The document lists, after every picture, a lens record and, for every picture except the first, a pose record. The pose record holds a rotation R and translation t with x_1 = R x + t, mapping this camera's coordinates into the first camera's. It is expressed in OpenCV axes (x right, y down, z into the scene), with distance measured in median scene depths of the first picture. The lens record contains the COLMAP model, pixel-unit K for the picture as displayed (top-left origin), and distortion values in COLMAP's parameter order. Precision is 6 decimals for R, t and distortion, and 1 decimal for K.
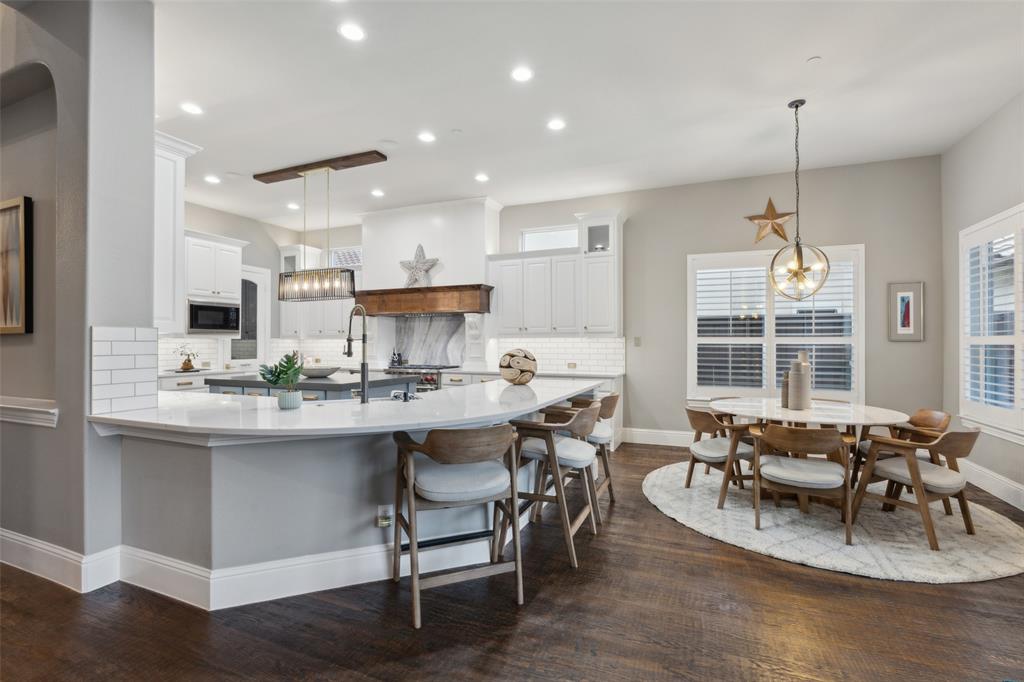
lens RADIAL K [[455.7, 0, 512.2], [0, 455.7, 342.6], [0, 0, 1]] dist [-0.013418, -0.000331]
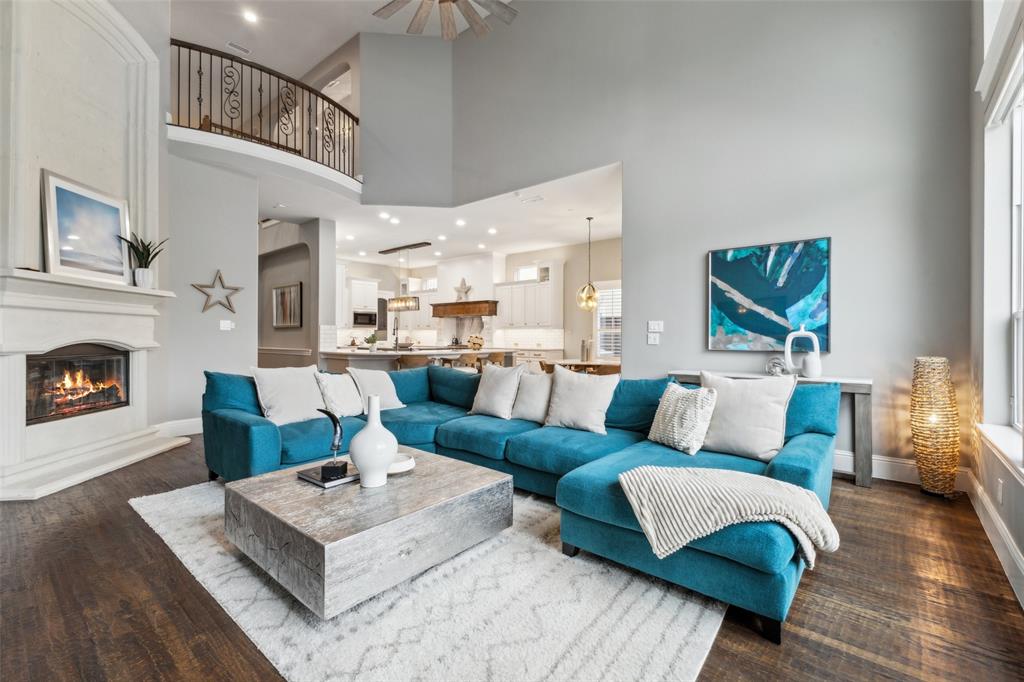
lens RADIAL K [[429.7, 0, 512.6], [0, 429.7, 337.6], [0, 0, 1]] dist [0.000754, 0.000146]
pose [[0.955458, 0.006249, -0.295060, 0.518073], [-0.004875, 0.999974, 0.005390, 0.013091], [0.295086, -0.003712, 0.955463, -0.612172]]
